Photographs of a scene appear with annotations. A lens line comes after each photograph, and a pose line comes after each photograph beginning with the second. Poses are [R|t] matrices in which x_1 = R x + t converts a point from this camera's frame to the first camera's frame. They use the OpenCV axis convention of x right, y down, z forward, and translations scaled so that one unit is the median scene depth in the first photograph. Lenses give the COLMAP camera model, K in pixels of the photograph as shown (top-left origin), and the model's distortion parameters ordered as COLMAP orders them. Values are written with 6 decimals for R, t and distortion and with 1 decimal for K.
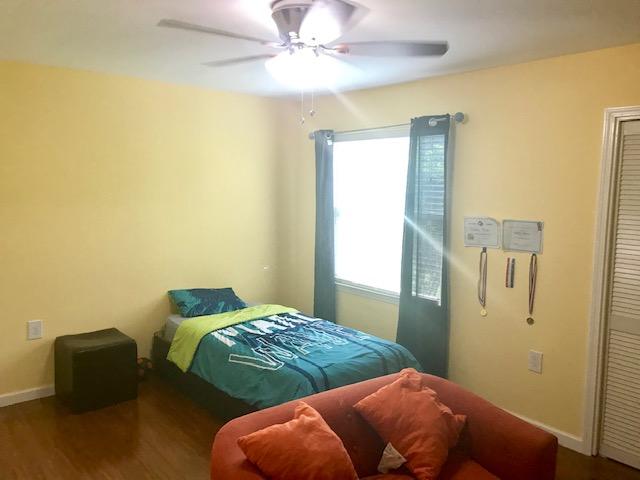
lens RADIAL K [[532.0, 0, 320.7], [0, 532.0, 239.6], [0, 0, 1]] dist [0.049574, -0.043857]
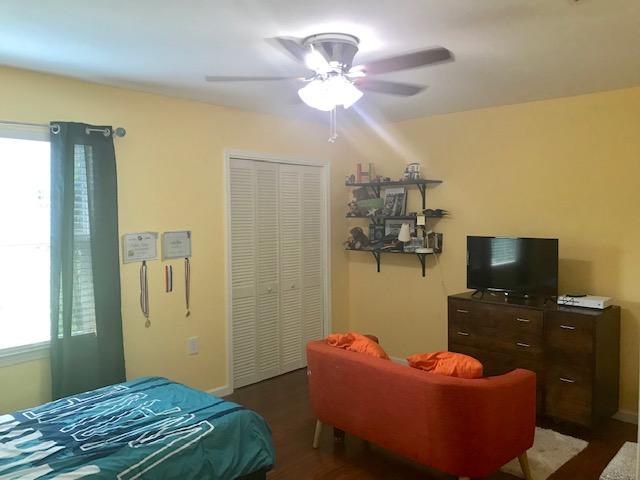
lens RADIAL K [[532.0, 0, 320.8], [0, 532.0, 240.0], [0, 0, 1]] dist [0.049574, -0.043857]
pose [[-0.135462, -0.073425, 0.988058, -0.789511], [0.112218, 0.989696, 0.088932, -0.082534], [-0.984407, 0.122925, -0.125826, 0.810671]]
